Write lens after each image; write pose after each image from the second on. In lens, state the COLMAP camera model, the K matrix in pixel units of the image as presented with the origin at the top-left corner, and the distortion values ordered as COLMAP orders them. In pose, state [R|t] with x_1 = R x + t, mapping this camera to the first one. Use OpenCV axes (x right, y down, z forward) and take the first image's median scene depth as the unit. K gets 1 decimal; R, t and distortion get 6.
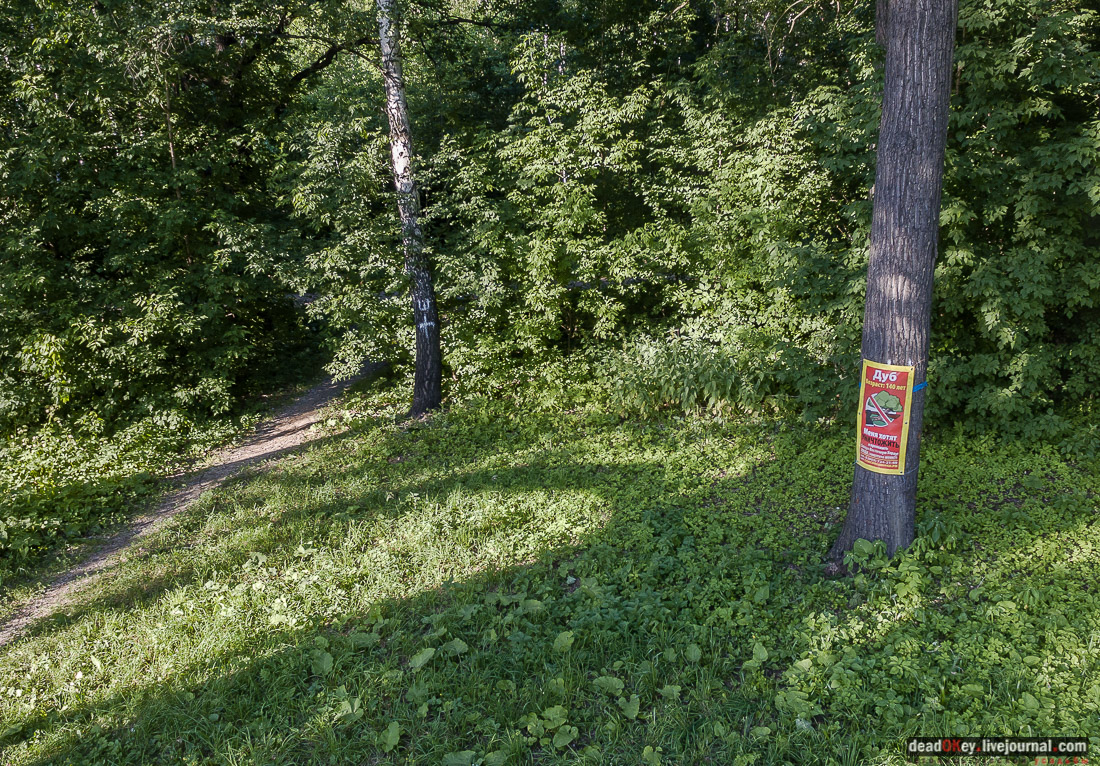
lens RADIAL K [[1002.1, 0, 560.7], [0, 1002.1, 373.3], [0, 0, 1]] dist [-0.065881, 0.000000]
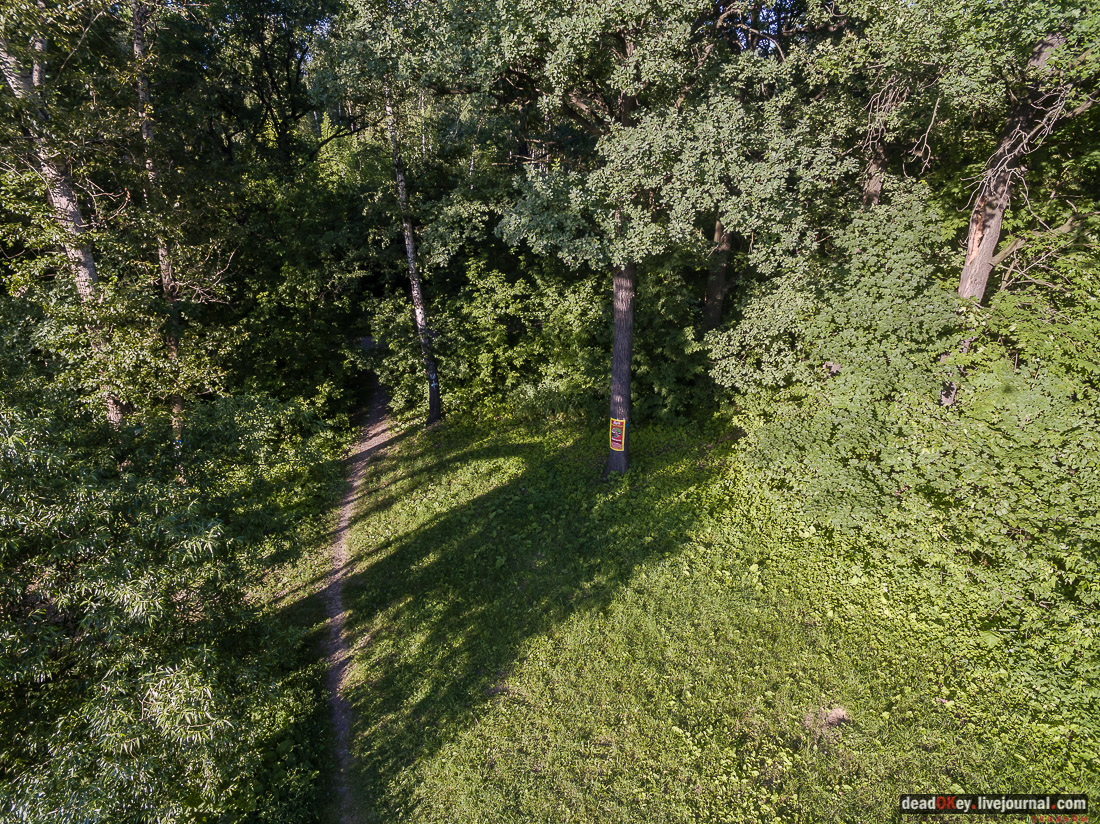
lens RADIAL K [[641.9, 0, 544.9], [0, 641.9, 421.1], [0, 0, 1]] dist [-0.027335, 0.001811]
pose [[0.985500, -0.064001, 0.157141, -0.131196], [0.045930, 0.992181, 0.116052, -0.137438], [-0.163340, -0.107151, 0.980734, -0.561314]]
